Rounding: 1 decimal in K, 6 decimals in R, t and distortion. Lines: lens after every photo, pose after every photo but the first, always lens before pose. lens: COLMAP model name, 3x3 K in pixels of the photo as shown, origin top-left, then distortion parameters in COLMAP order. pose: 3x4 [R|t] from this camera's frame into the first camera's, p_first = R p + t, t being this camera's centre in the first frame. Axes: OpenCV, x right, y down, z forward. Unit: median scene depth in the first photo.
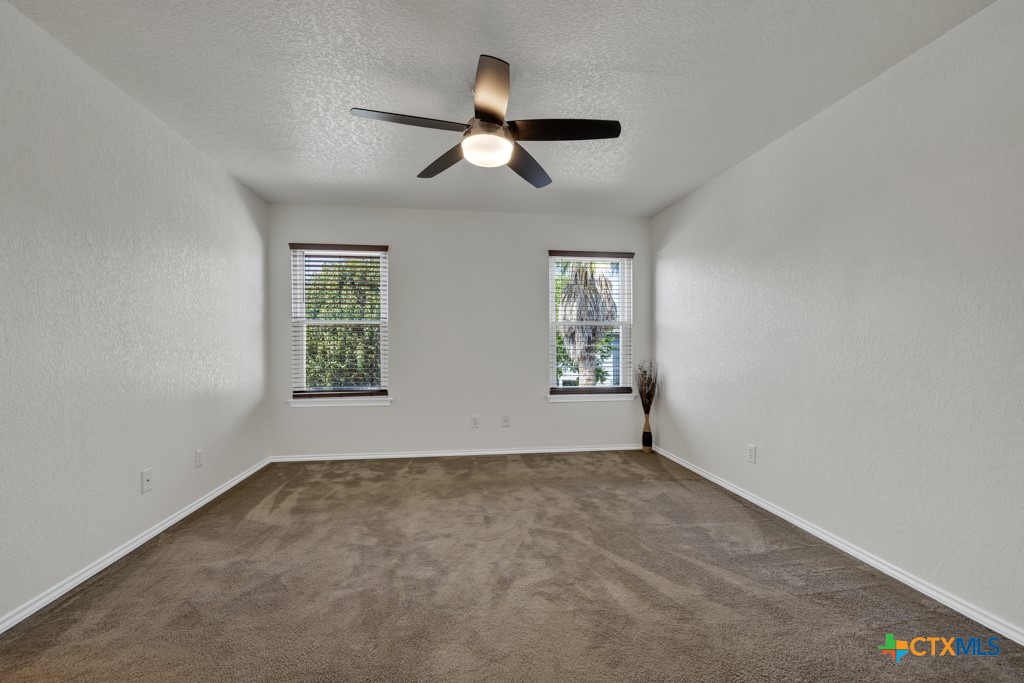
lens RADIAL K [[443.9, 0, 500.1], [0, 443.9, 347.3], [0, 0, 1]] dist [-0.001247, 0.000249]
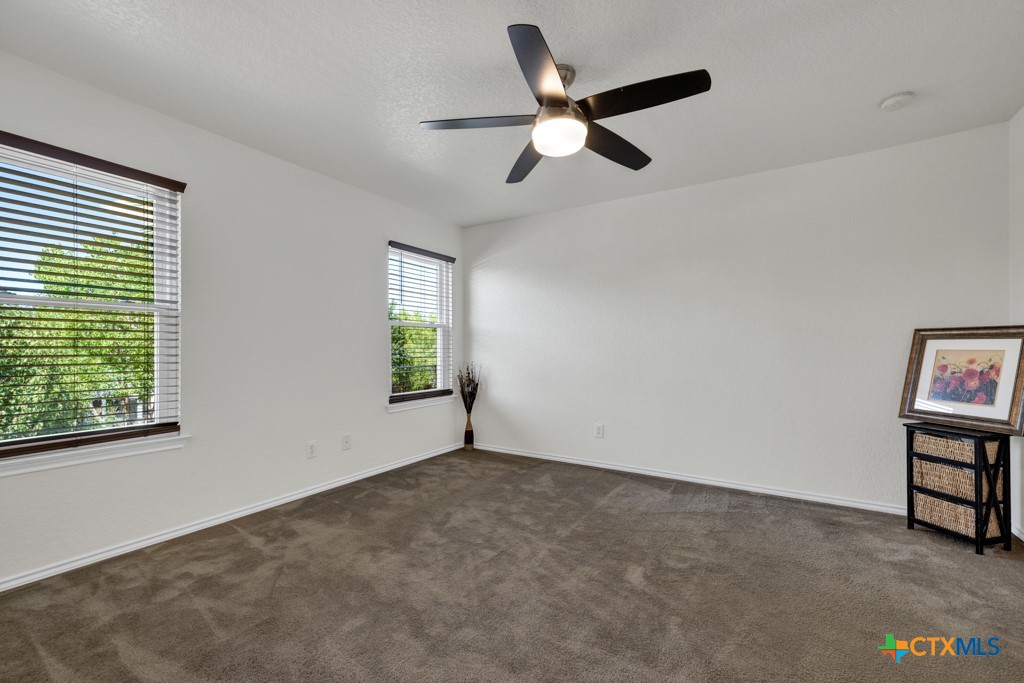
lens RADIAL K [[443.9, 0, 500.1], [0, 443.9, 347.3], [0, 0, 1]] dist [-0.001247, 0.000249]
pose [[0.631459, 0.001013, 0.775408, -0.476457], [0.003021, 0.999988, -0.003767, -0.001977], [-0.775403, 0.004721, 0.631449, 0.303907]]
